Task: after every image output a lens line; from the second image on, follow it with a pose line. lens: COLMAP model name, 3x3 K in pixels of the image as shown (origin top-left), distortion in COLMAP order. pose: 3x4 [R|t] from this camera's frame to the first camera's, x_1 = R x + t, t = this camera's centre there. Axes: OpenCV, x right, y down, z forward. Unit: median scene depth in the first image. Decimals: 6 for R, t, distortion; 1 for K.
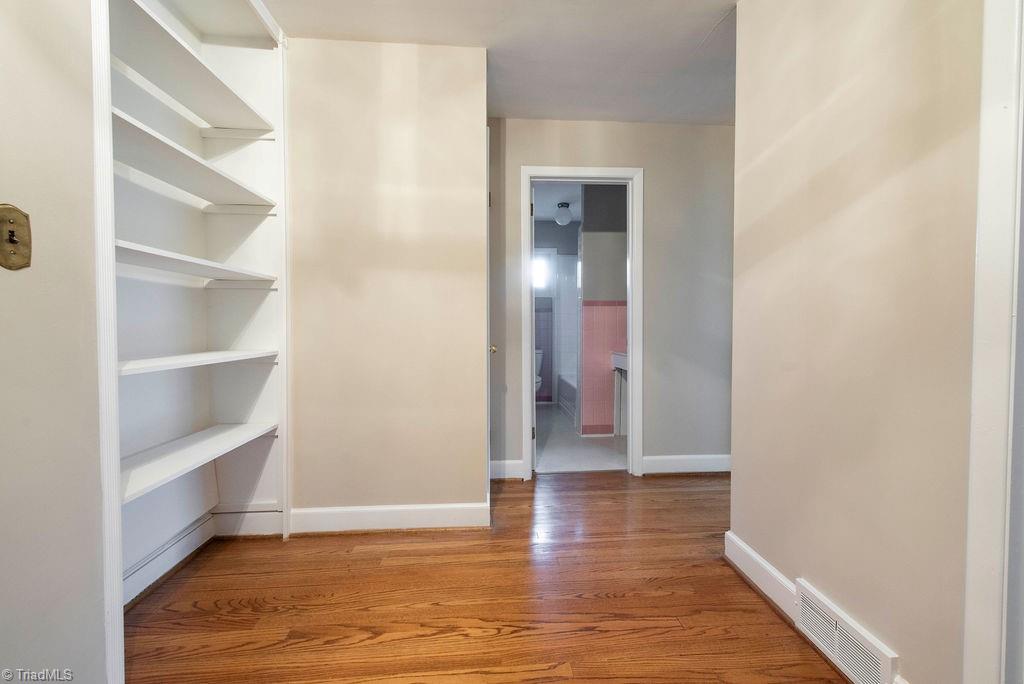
lens RADIAL K [[408.4, 0, 513.2], [0, 408.4, 339.7], [0, 0, 1]] dist [-0.020562, -0.000879]
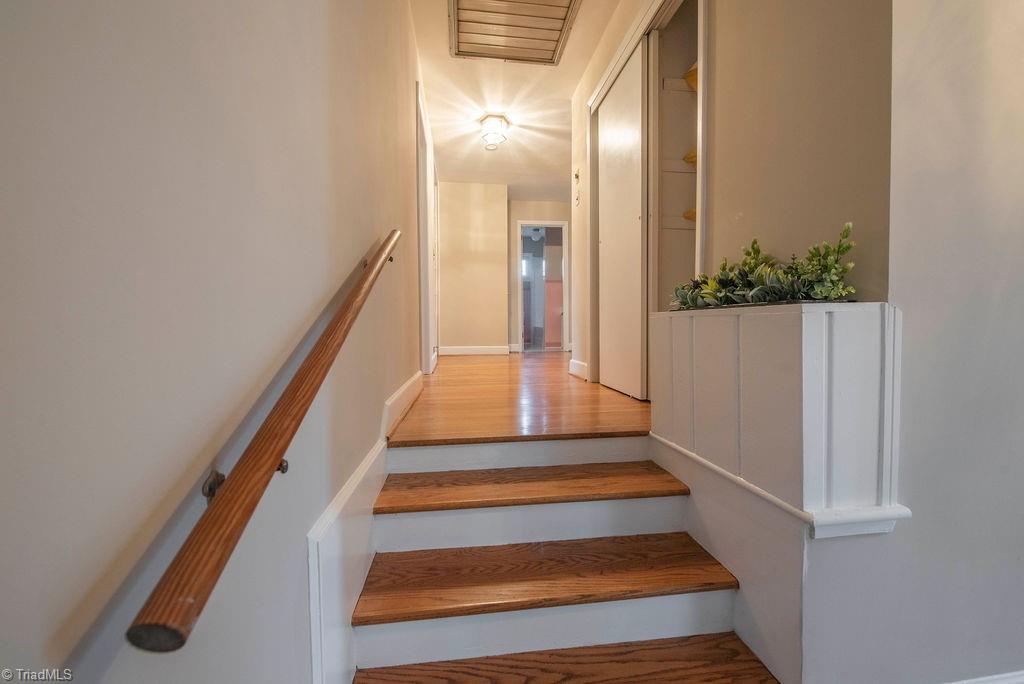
lens RADIAL K [[408.4, 0, 513.2], [0, 408.4, 339.7], [0, 0, 1]] dist [-0.020562, -0.000879]
pose [[0.998331, -0.003667, 0.057626, -0.107495], [0.003802, 0.999990, -0.002228, 0.207153], [-0.057618, 0.002443, 0.998336, -1.027796]]
